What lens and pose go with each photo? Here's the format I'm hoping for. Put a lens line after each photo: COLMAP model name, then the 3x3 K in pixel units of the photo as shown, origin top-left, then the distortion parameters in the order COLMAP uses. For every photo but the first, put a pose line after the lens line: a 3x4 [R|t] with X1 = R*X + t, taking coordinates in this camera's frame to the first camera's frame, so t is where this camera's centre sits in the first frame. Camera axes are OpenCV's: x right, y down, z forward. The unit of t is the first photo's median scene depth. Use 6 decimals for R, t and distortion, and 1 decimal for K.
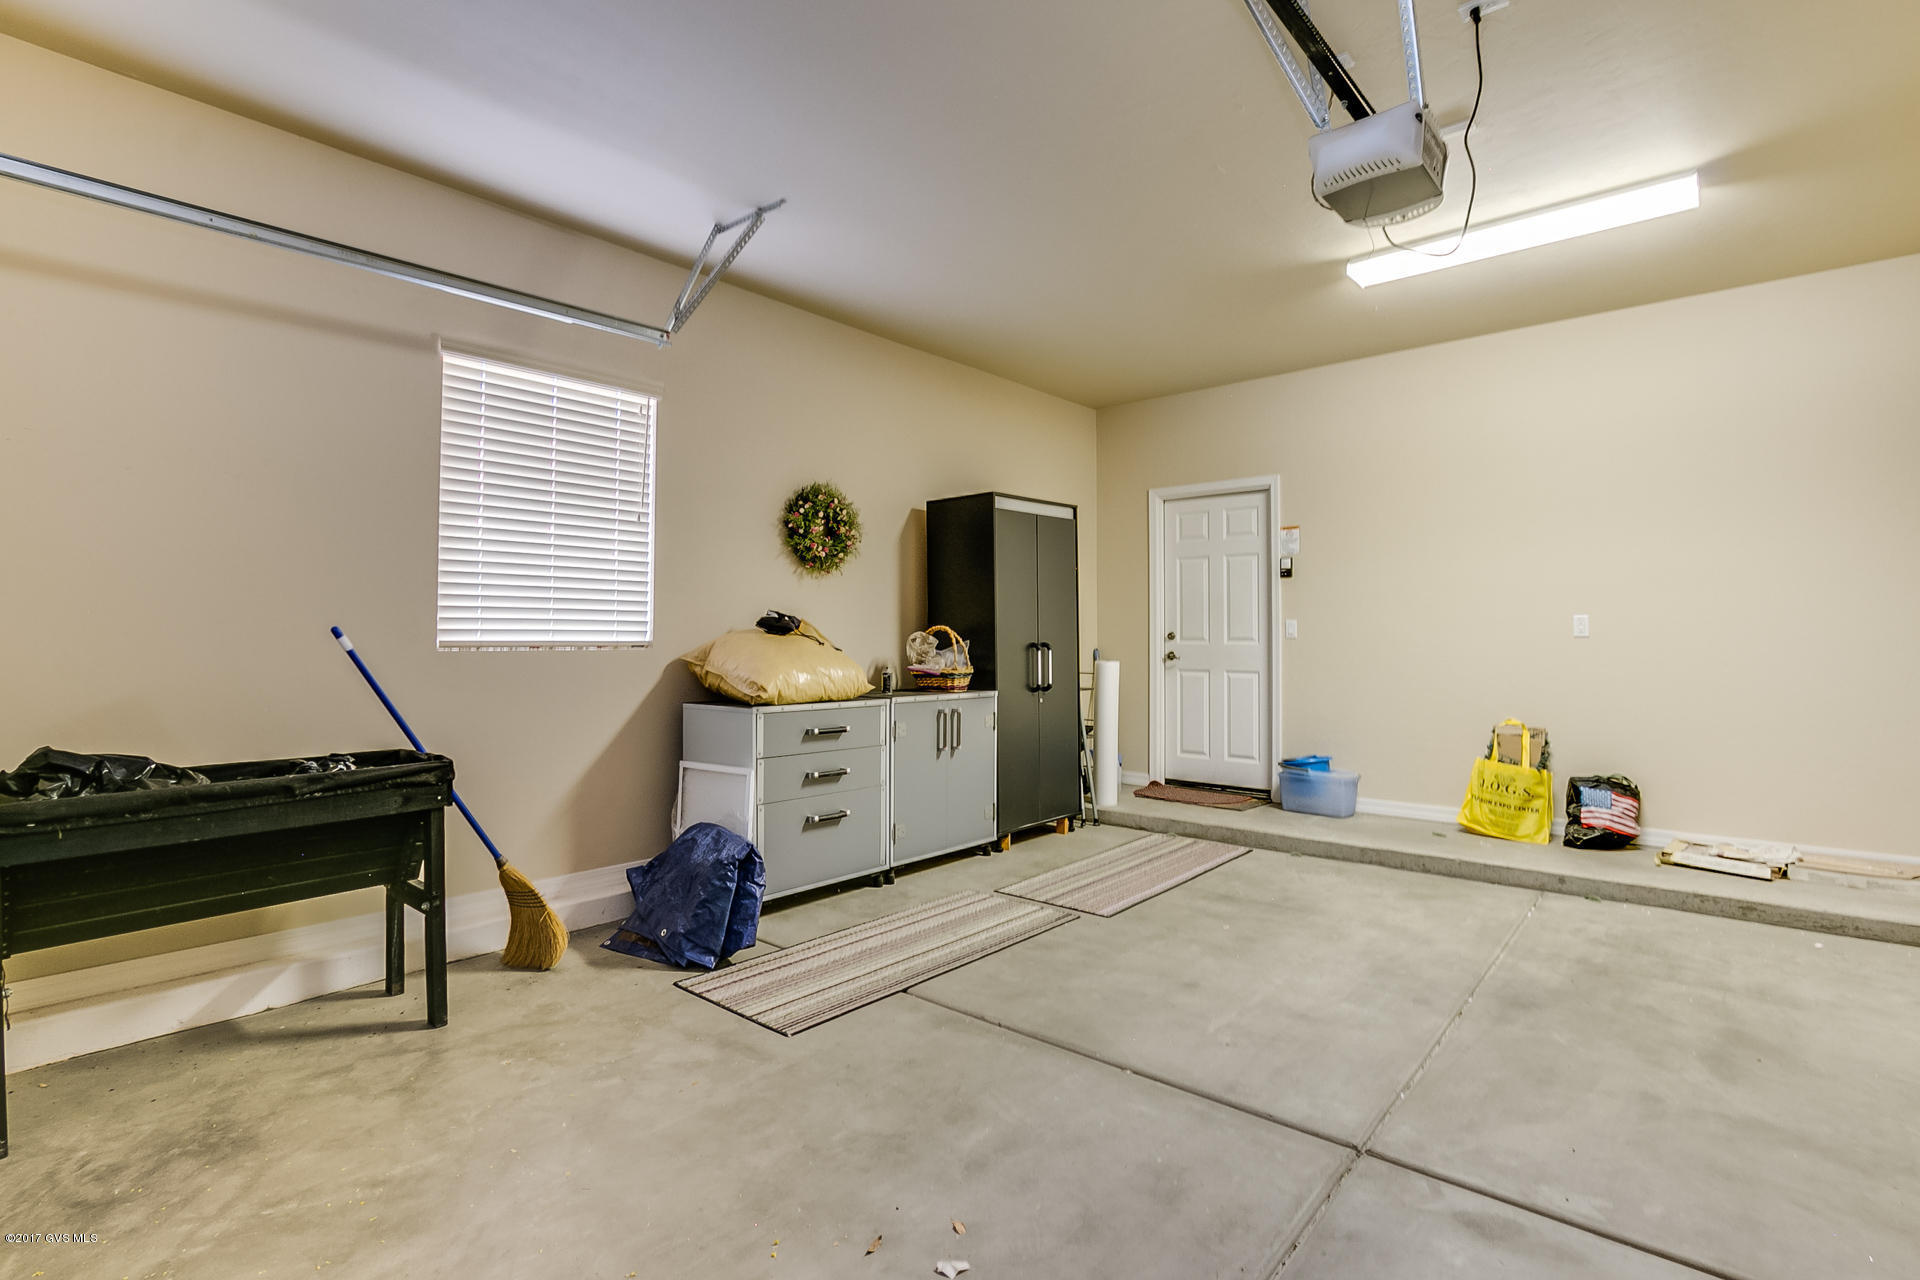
lens RADIAL K [[874.8, 0, 957.5], [0, 874.8, 615.0], [0, 0, 1]] dist [-0.019913, 0.000839]
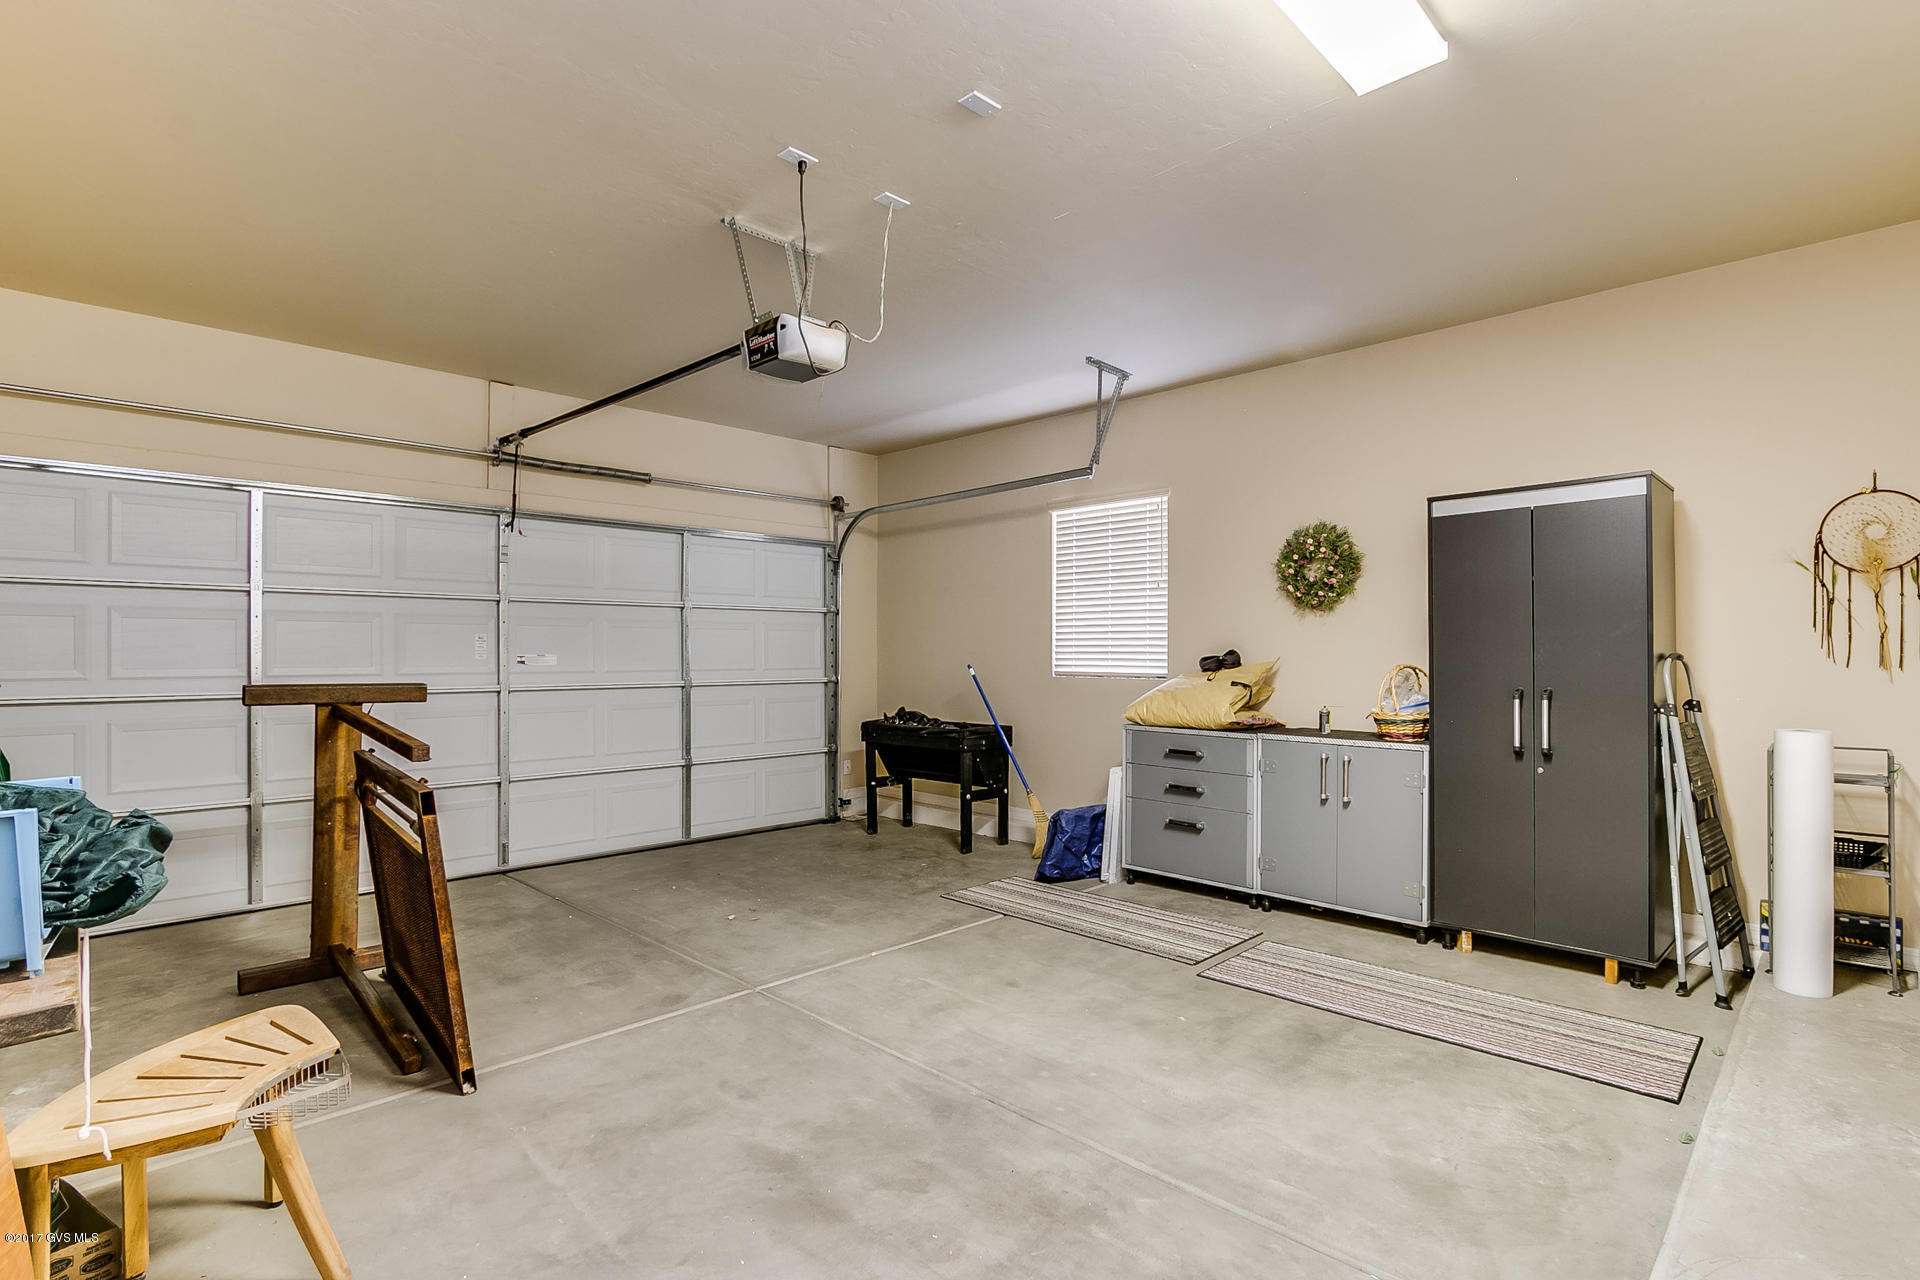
lens RADIAL K [[895.4, 0, 952.8], [0, 895.4, 655.7], [0, 0, 1]] dist [-0.019078, 0.000814]
pose [[-0.039849, 0.008329, -0.999171, 1.284089], [0.028933, 0.999556, 0.007178, -0.021560], [0.998787, -0.028623, -0.040072, 0.864071]]
